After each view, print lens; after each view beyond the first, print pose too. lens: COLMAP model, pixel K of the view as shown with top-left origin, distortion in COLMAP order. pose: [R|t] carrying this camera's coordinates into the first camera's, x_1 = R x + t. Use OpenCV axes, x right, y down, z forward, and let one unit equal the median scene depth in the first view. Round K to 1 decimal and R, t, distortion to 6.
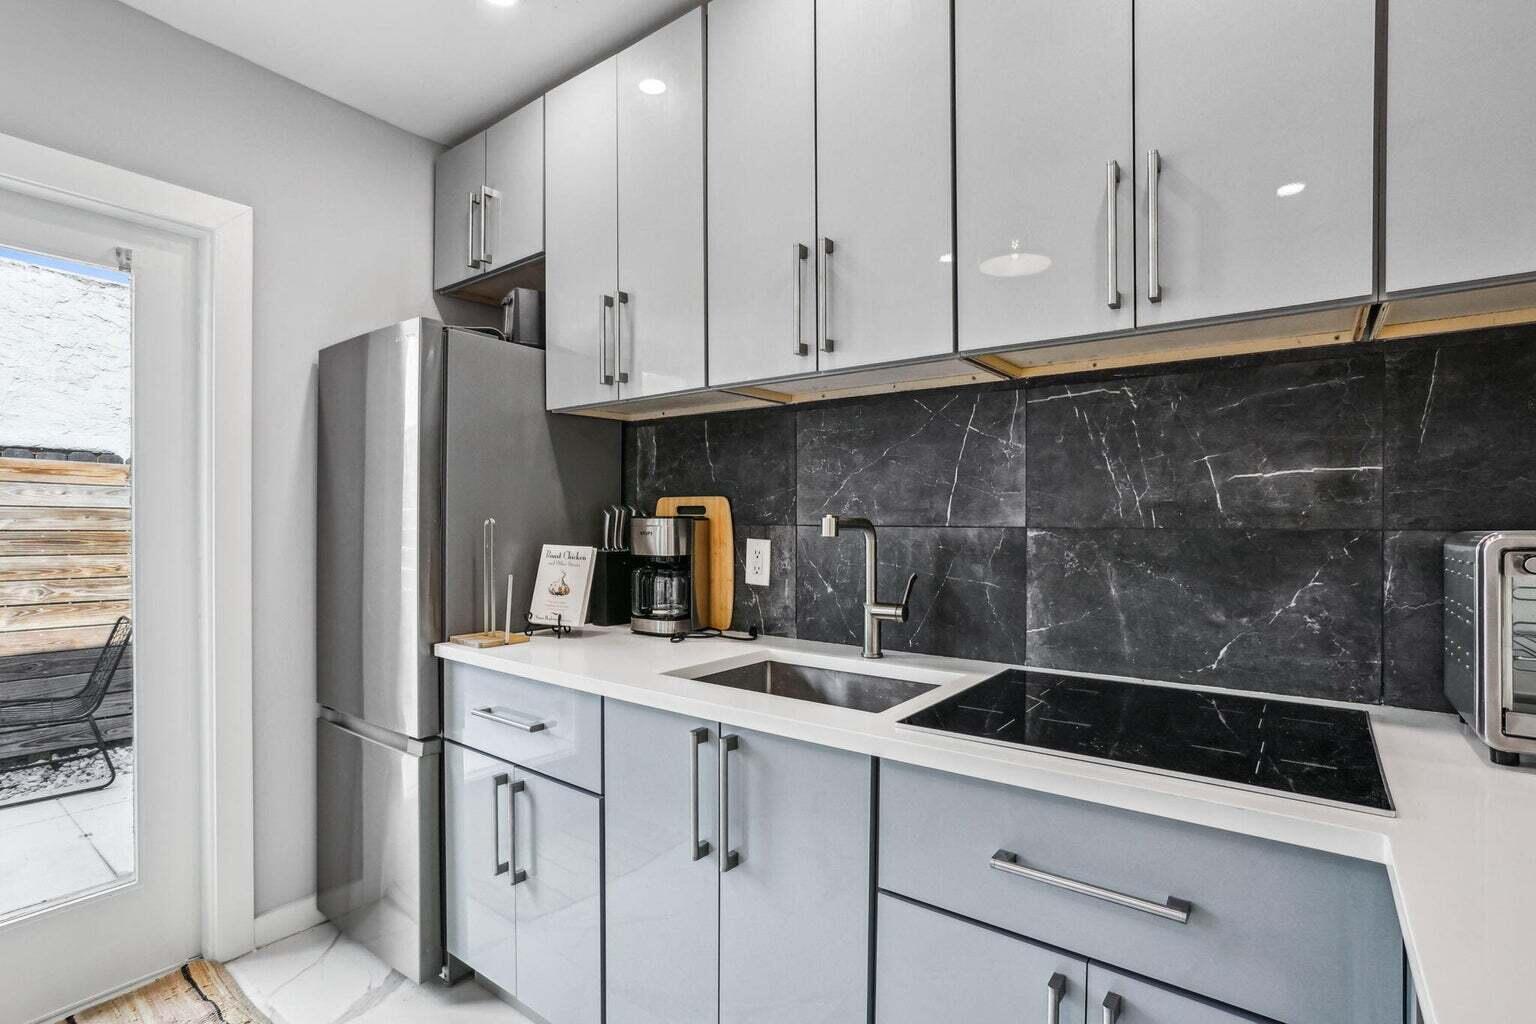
lens RADIAL K [[731.4, 0, 741.1], [0, 731.4, 522.3], [0, 0, 1]] dist [-0.037200, 0.010038]
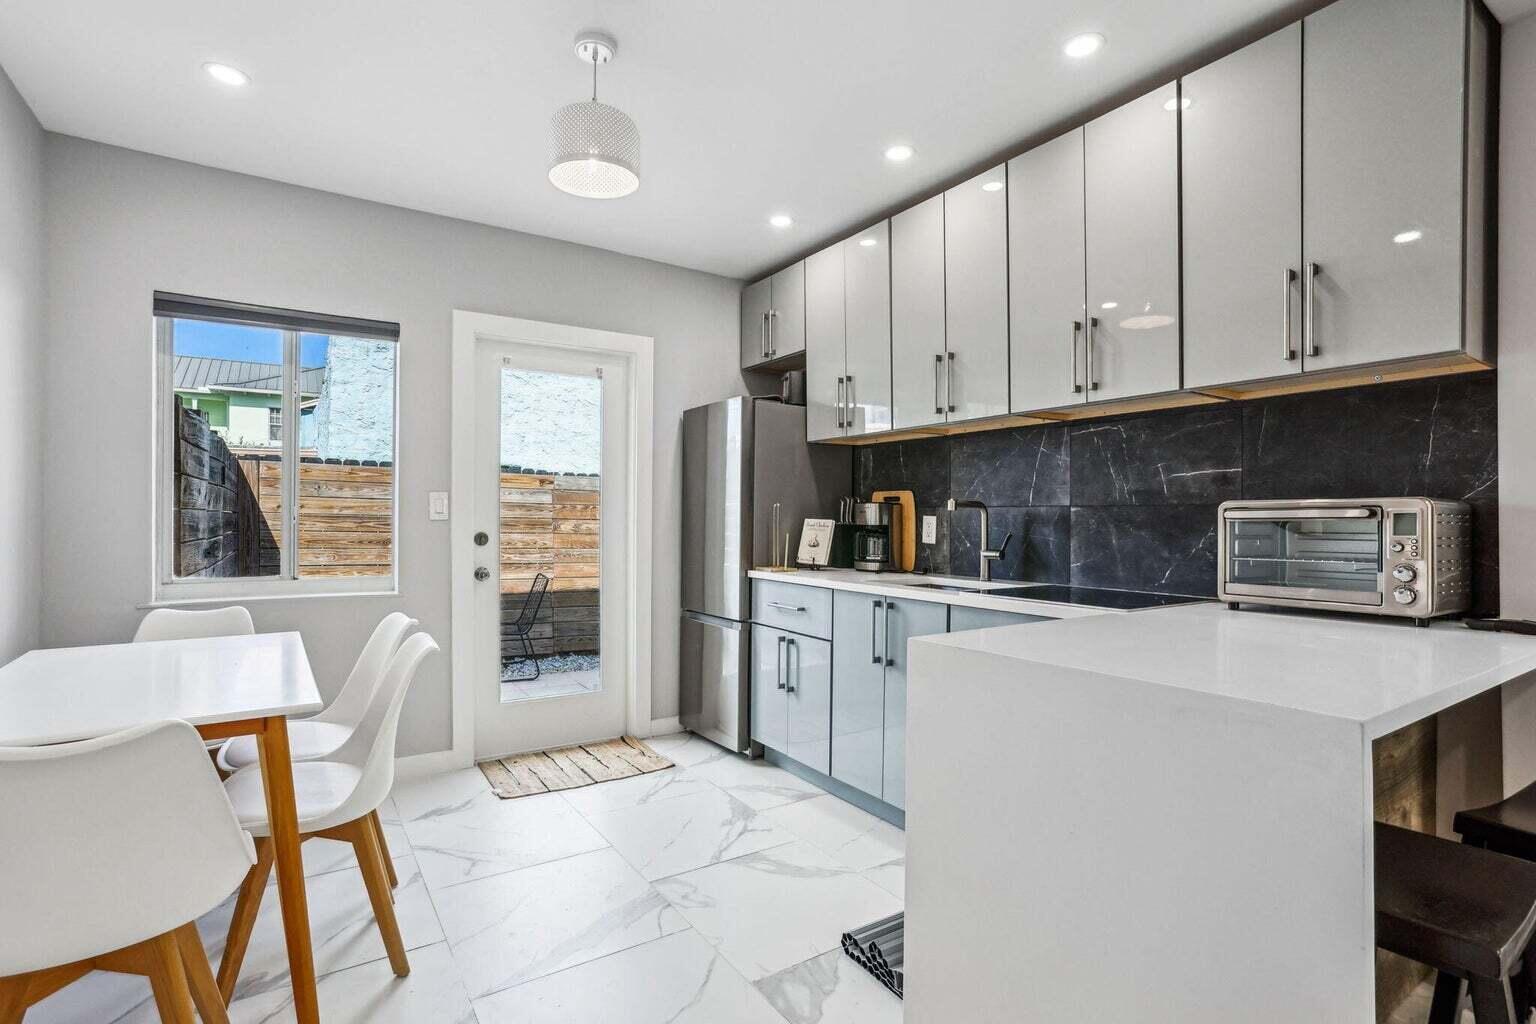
lens RADIAL K [[731.4, 0, 771.9], [0, 731.4, 515.1], [0, 0, 1]] dist [-0.037200, 0.010038]
pose [[0.950795, 0.001445, -0.309816, 0.215085], [-0.004875, 0.999935, -0.010299, 0.043498], [0.309781, 0.011302, 0.950741, -0.755922]]
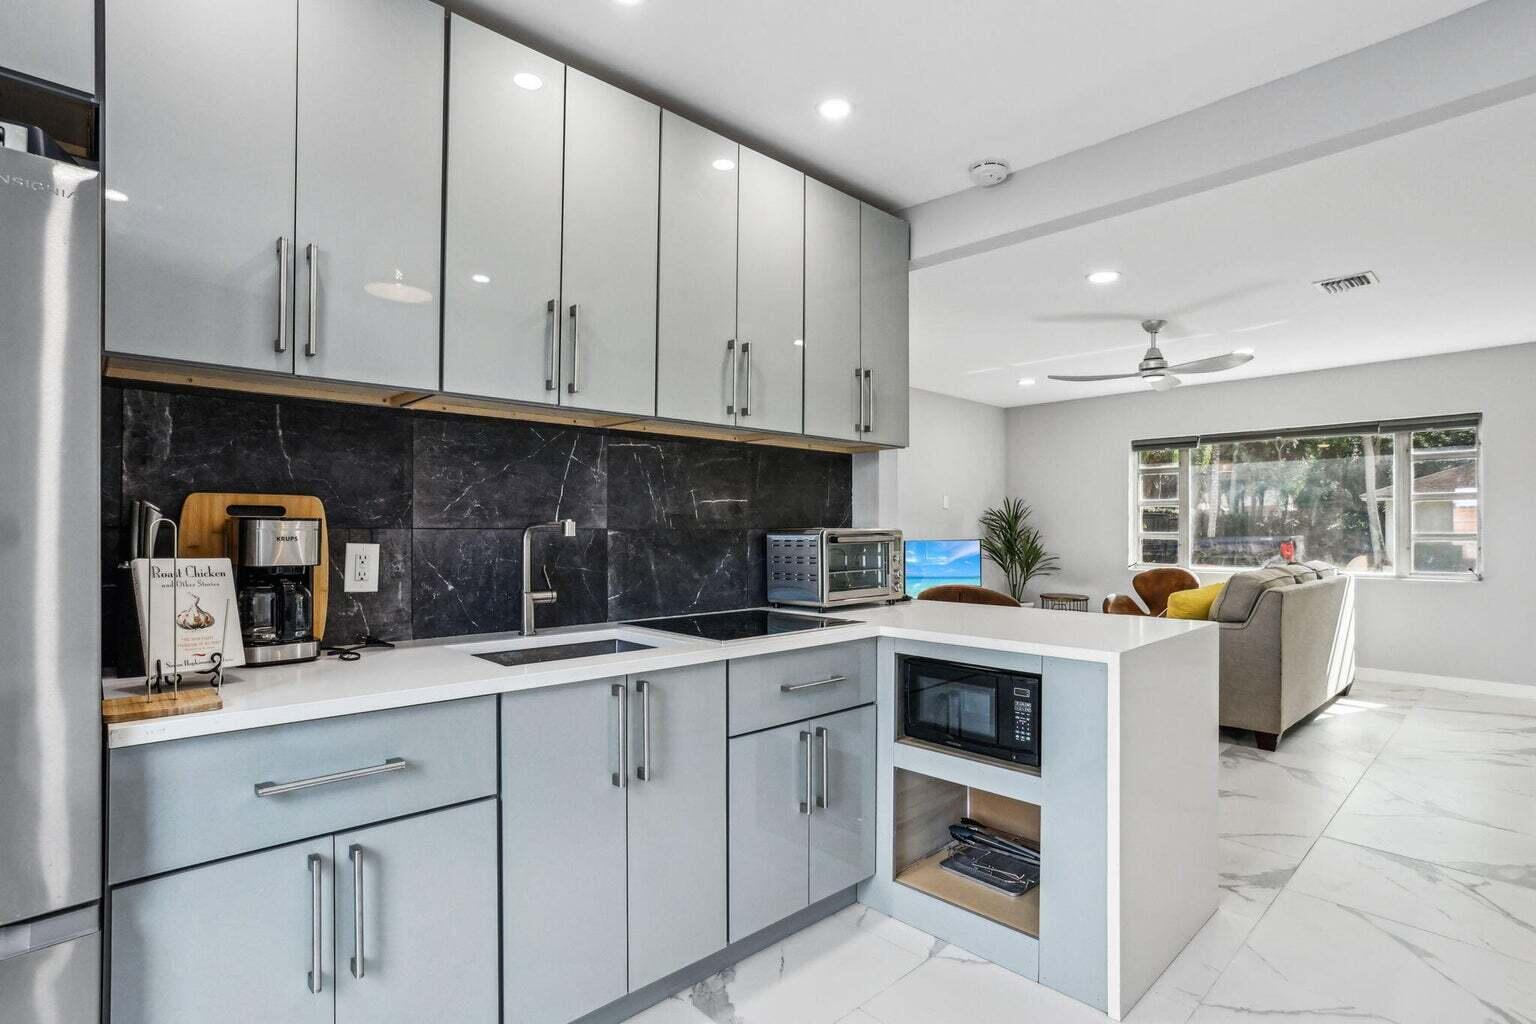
lens RADIAL K [[731.4, 0, 789.3], [0, 731.4, 518.1], [0, 0, 1]] dist [-0.037200, 0.010038]
pose [[0.166524, 0.011016, 0.985976, -0.874373], [0.002053, 0.999932, -0.011519, 0.002215], [-0.986035, 0.003942, 0.166490, 0.328773]]
